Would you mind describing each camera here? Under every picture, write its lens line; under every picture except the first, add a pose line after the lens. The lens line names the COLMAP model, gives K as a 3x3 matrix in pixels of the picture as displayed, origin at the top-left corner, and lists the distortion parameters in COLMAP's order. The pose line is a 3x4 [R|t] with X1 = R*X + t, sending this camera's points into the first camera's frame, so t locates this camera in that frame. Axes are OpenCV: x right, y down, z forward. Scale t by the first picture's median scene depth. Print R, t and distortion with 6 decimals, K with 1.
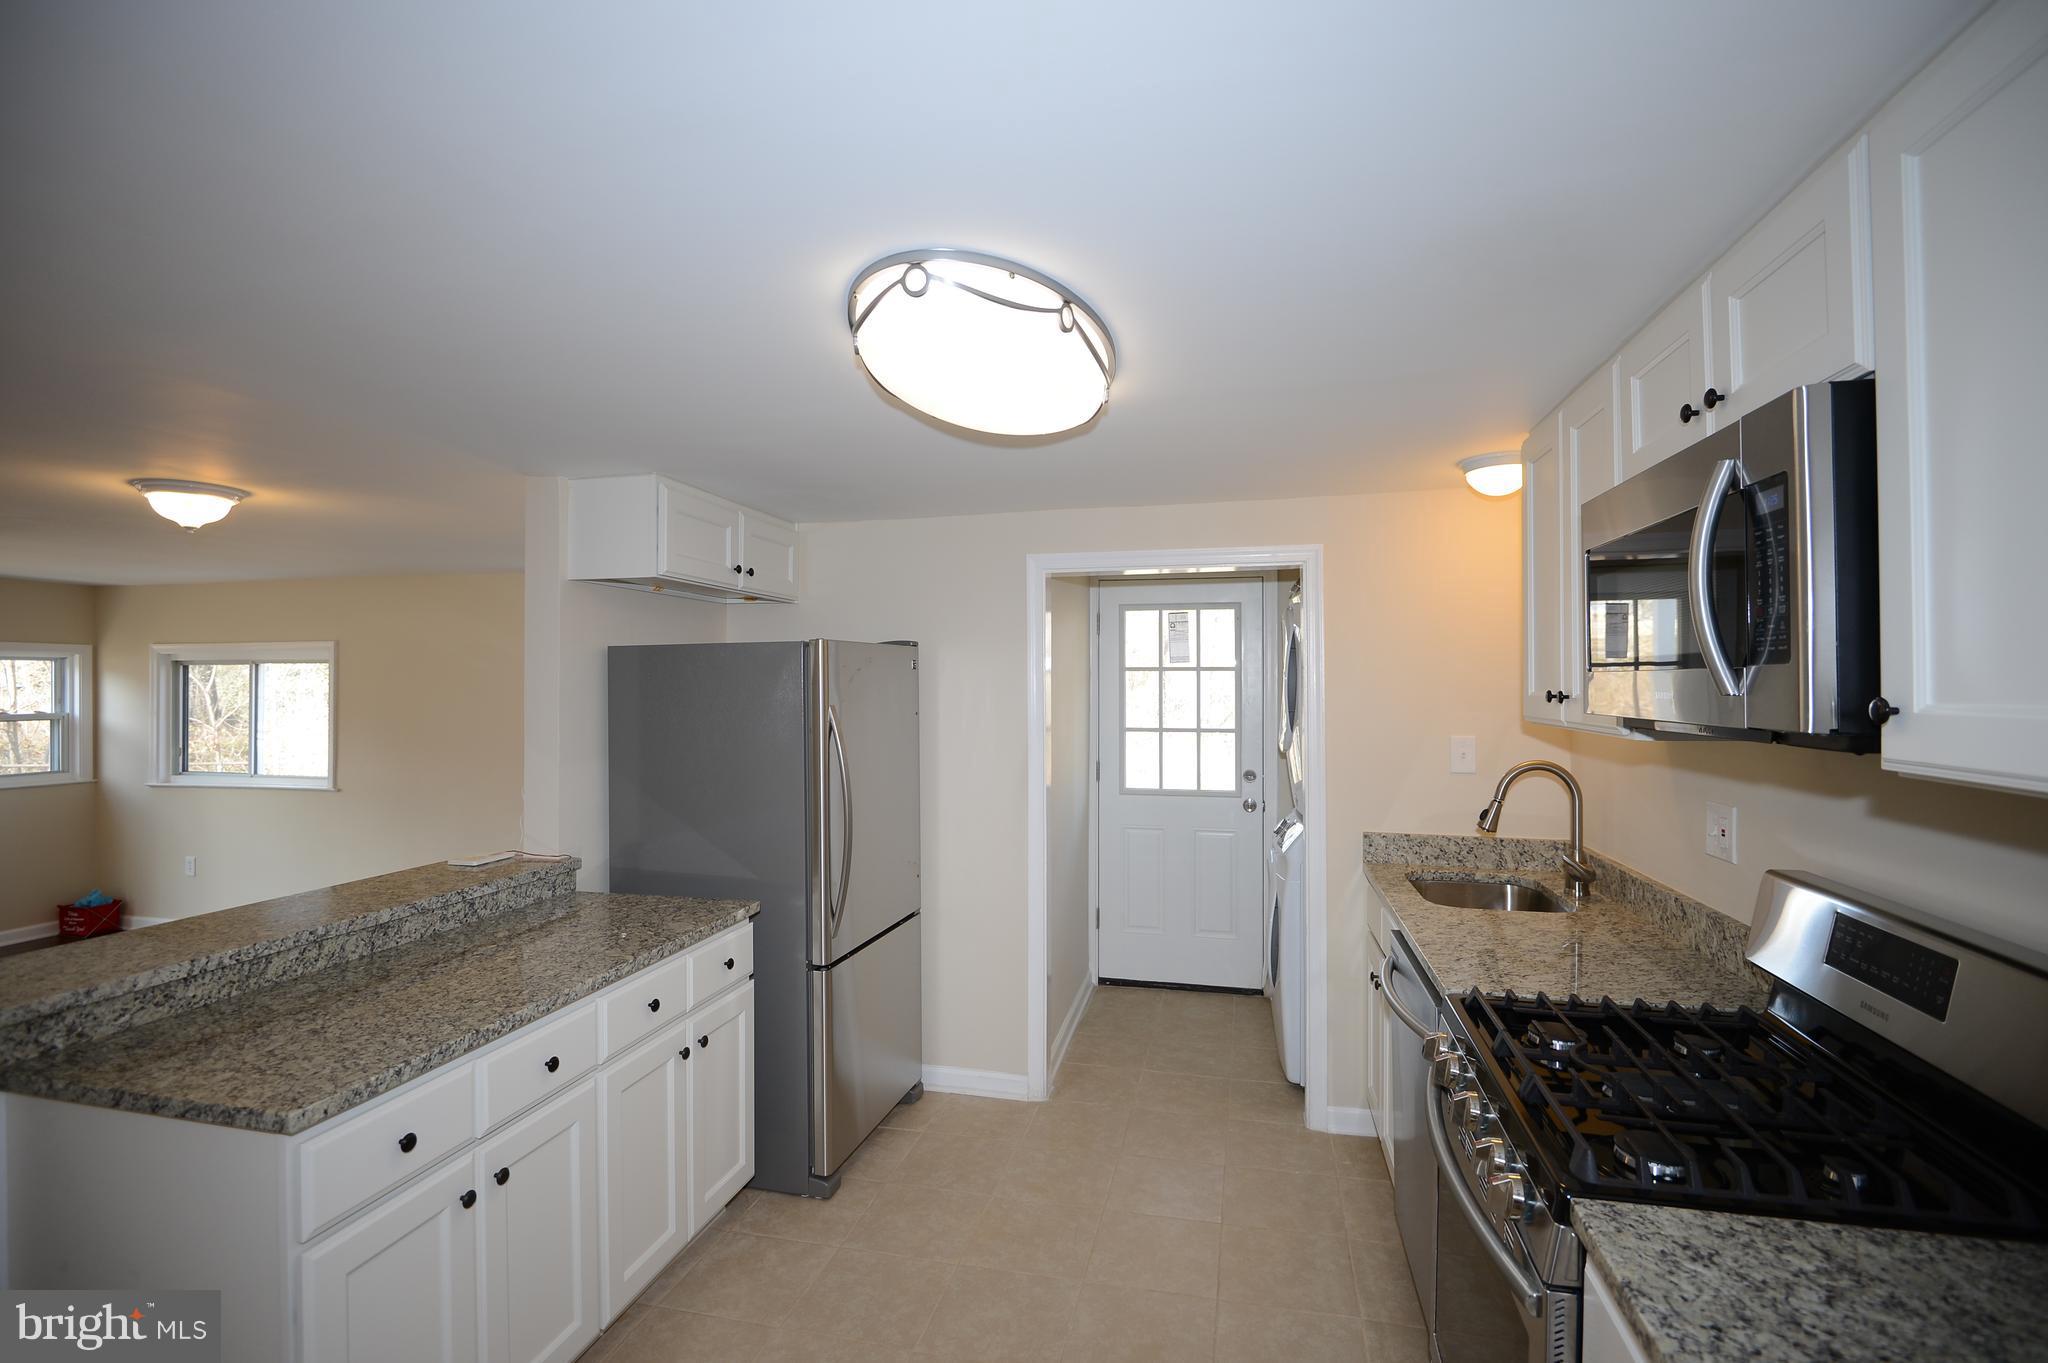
lens RADIAL K [[944.3, 0, 1025.9], [0, 944.3, 674.6], [0, 0, 1]] dist [0.000937, -0.011645]
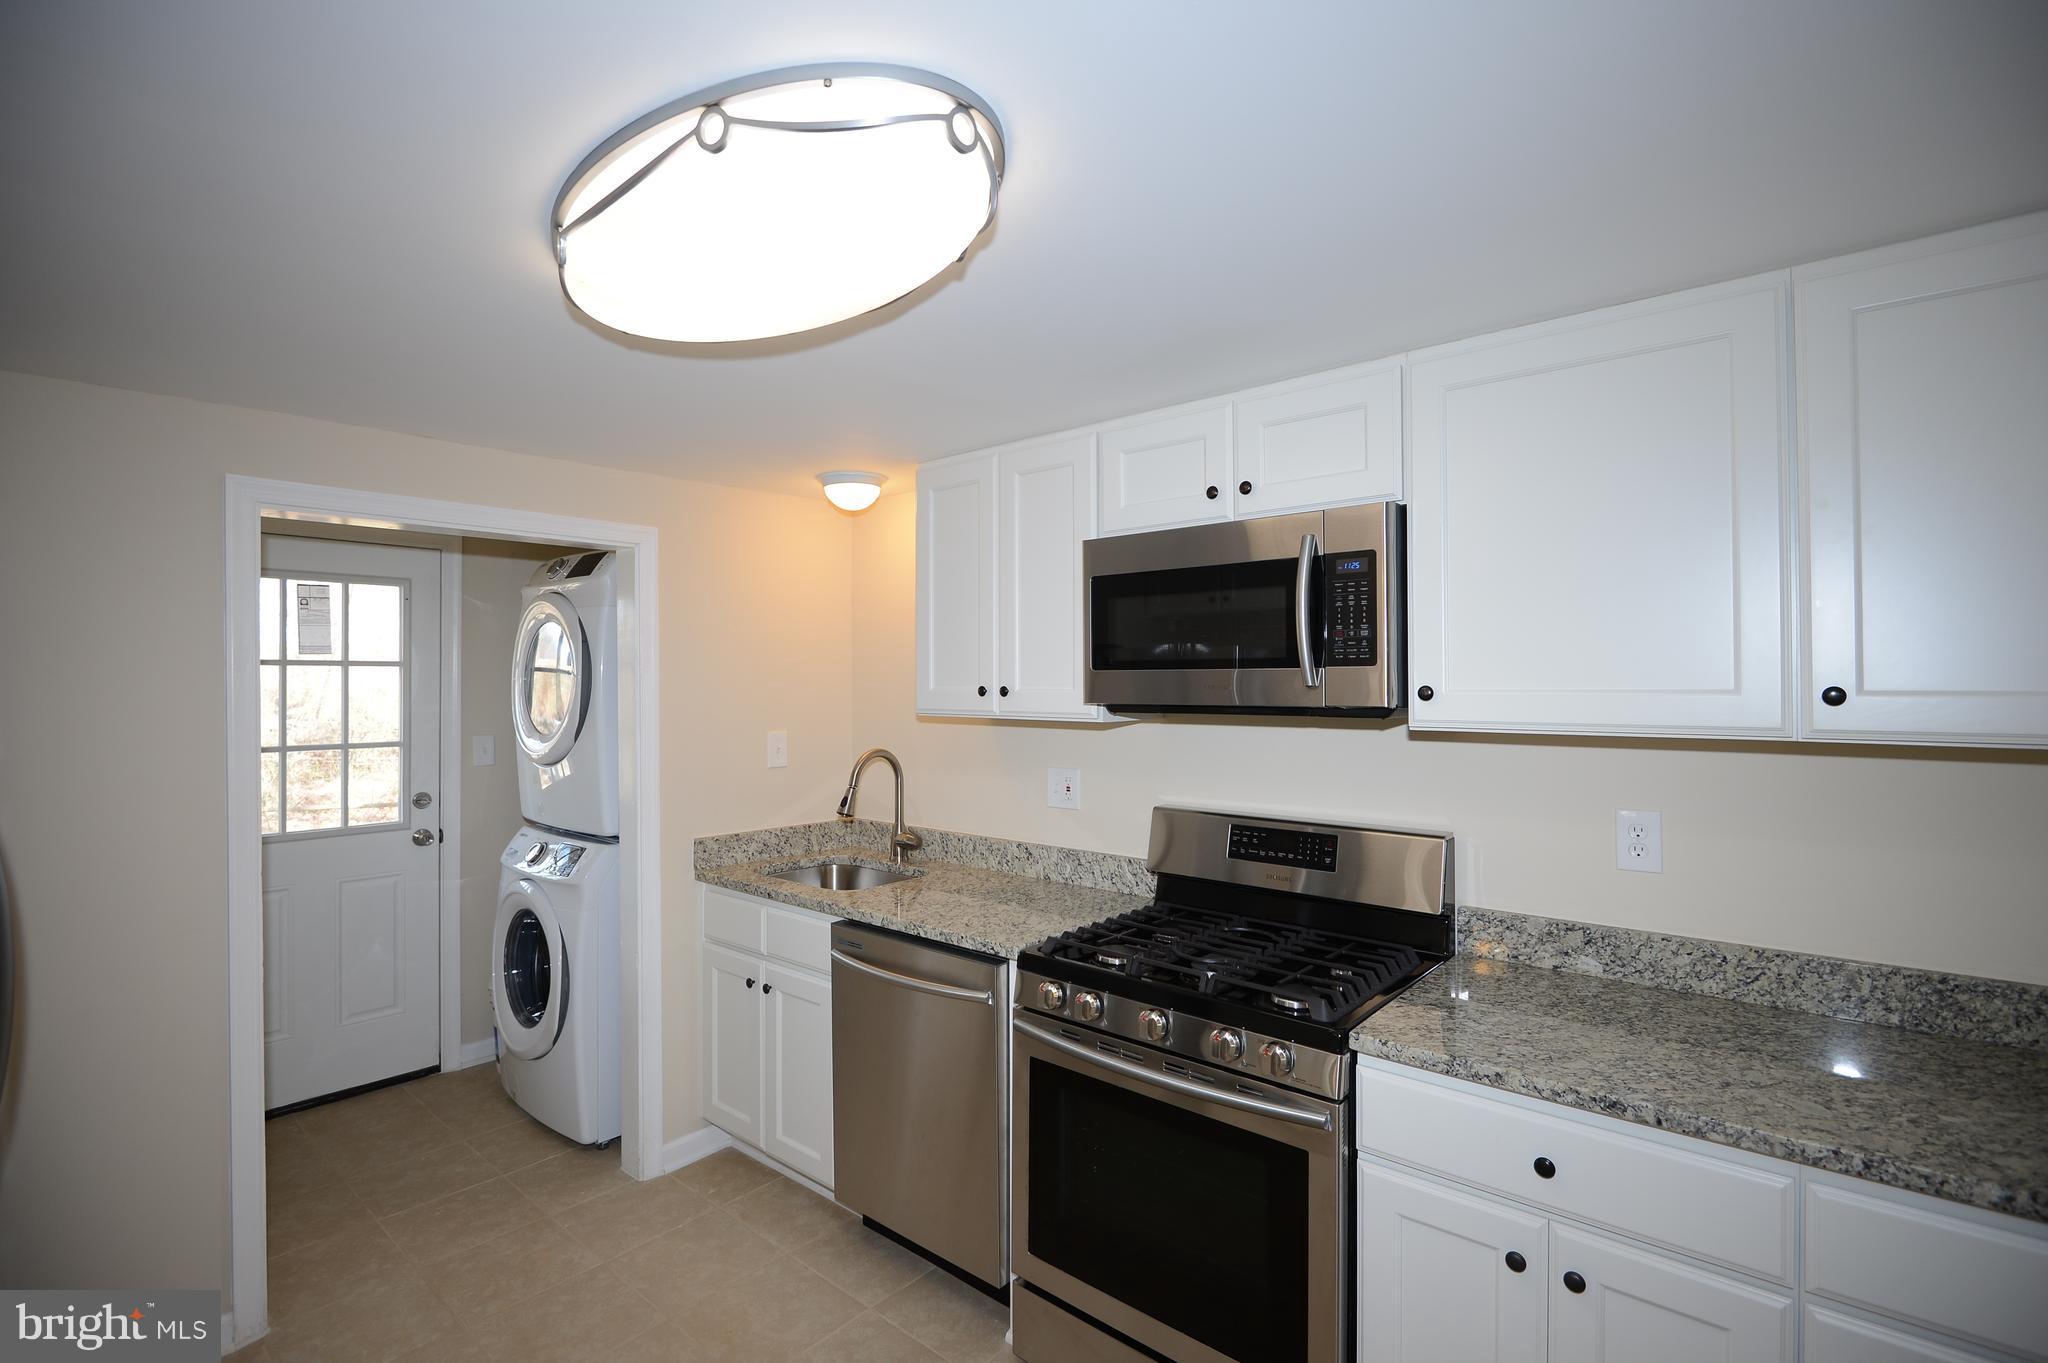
lens RADIAL K [[934.5, 0, 1026.8], [0, 934.5, 678.3], [0, 0, 1]] dist [0.001860, -0.010201]
pose [[0.453635, 0.005073, 0.891173, -0.369169], [-0.006033, 0.999978, -0.002621, 0.007103], [-0.891167, -0.004188, 0.453656, 0.314473]]
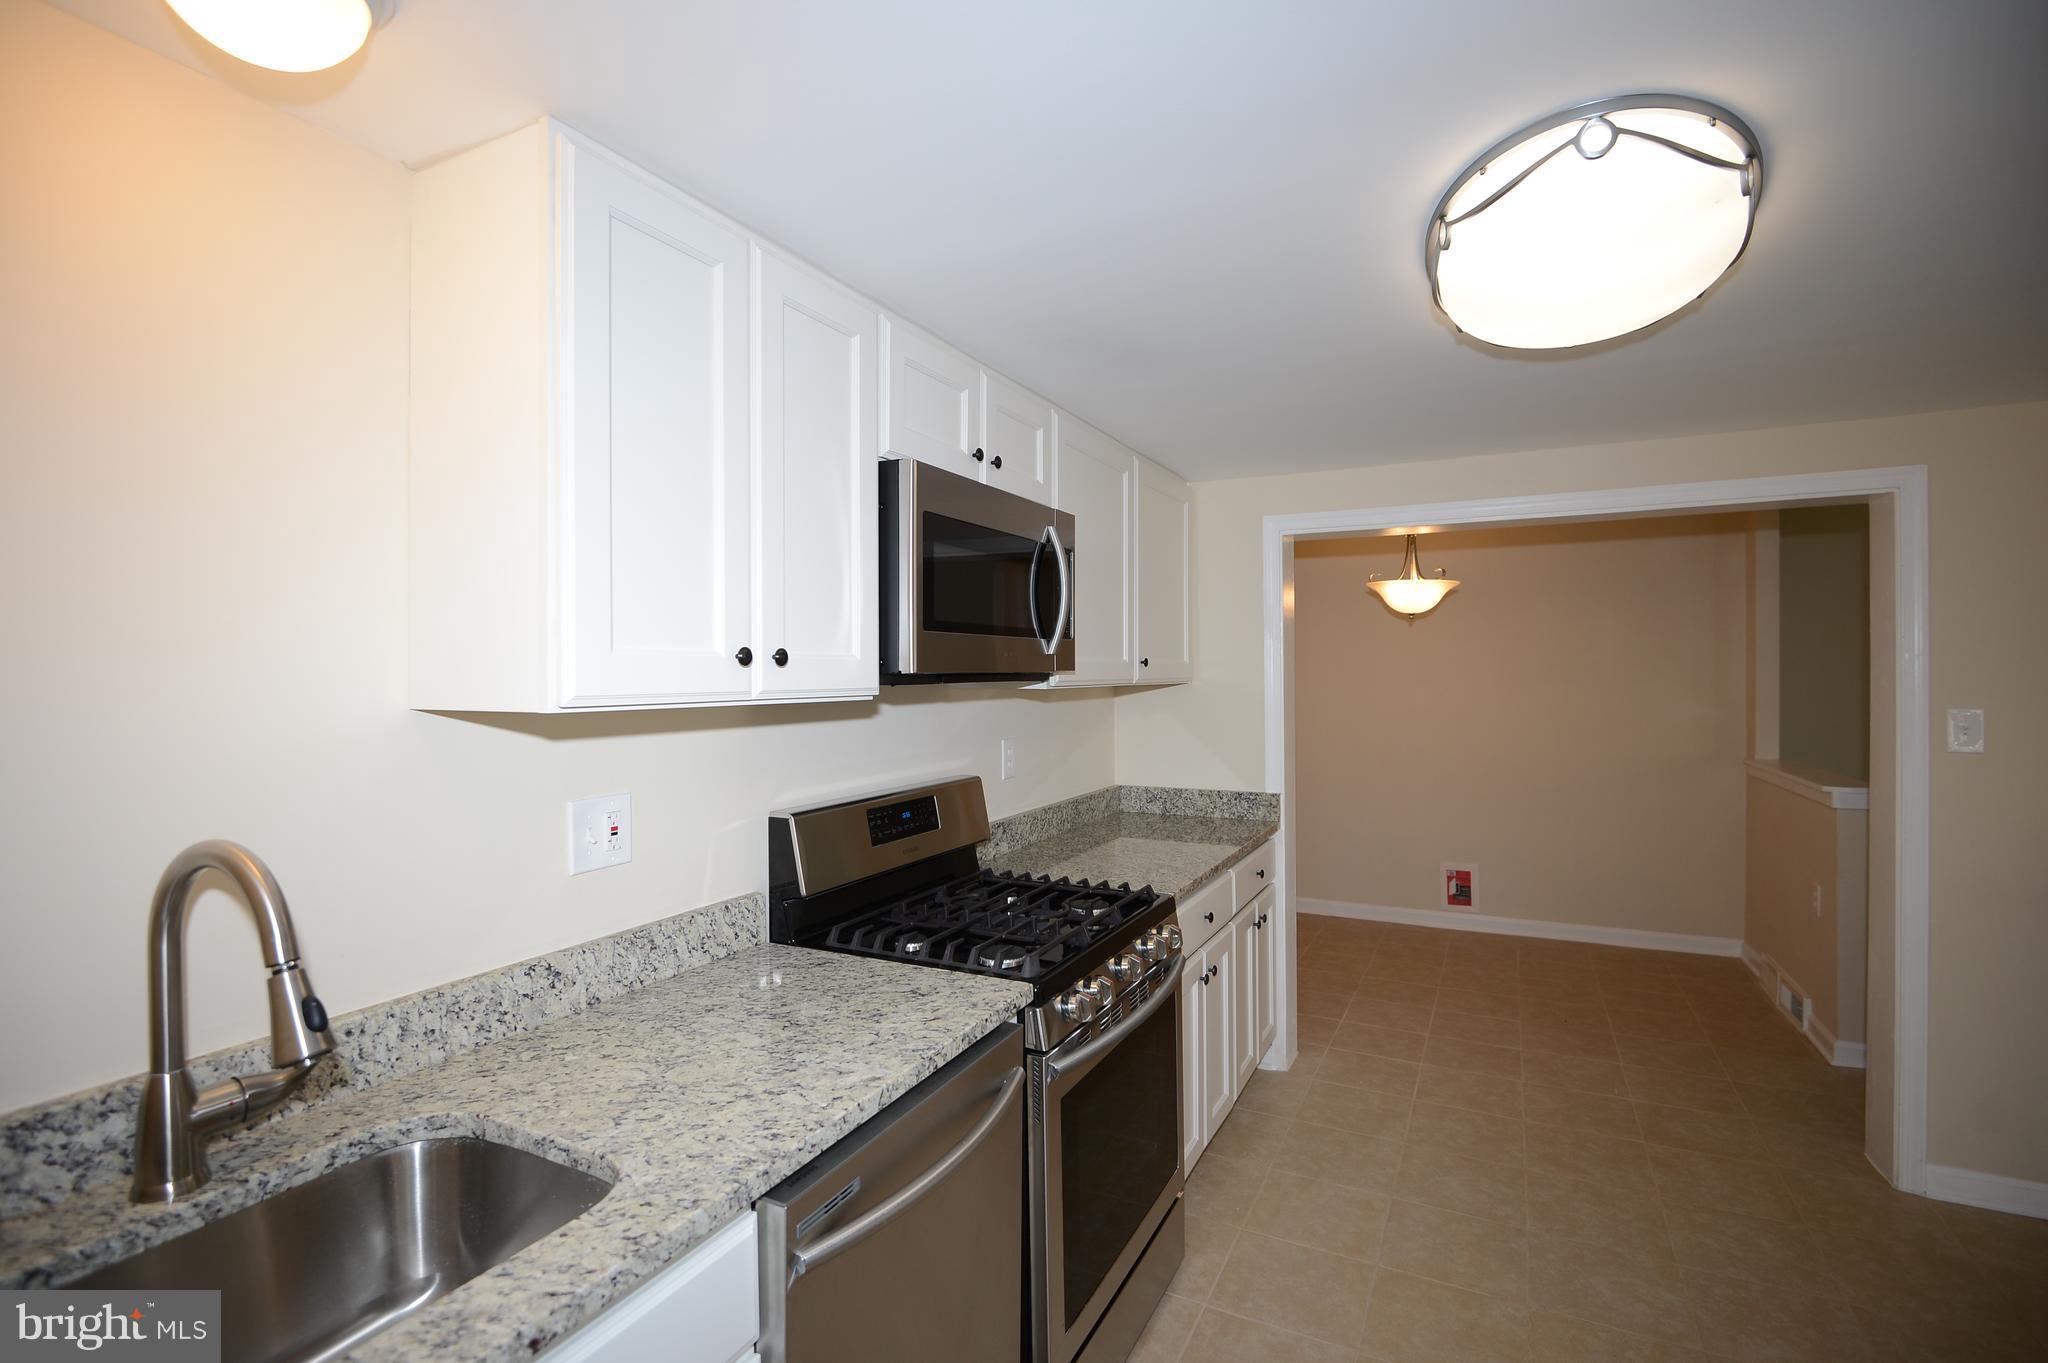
lens RADIAL K [[944.3, 0, 1025.9], [0, 944.3, 674.6], [0, 0, 1]] dist [0.000937, -0.011645]
pose [[-0.971884, 0.000567, 0.235459, 0.158496], [0.000422, 1.000000, -0.000667, 0.027538], [-0.235459, -0.000549, -0.971884, 1.225536]]
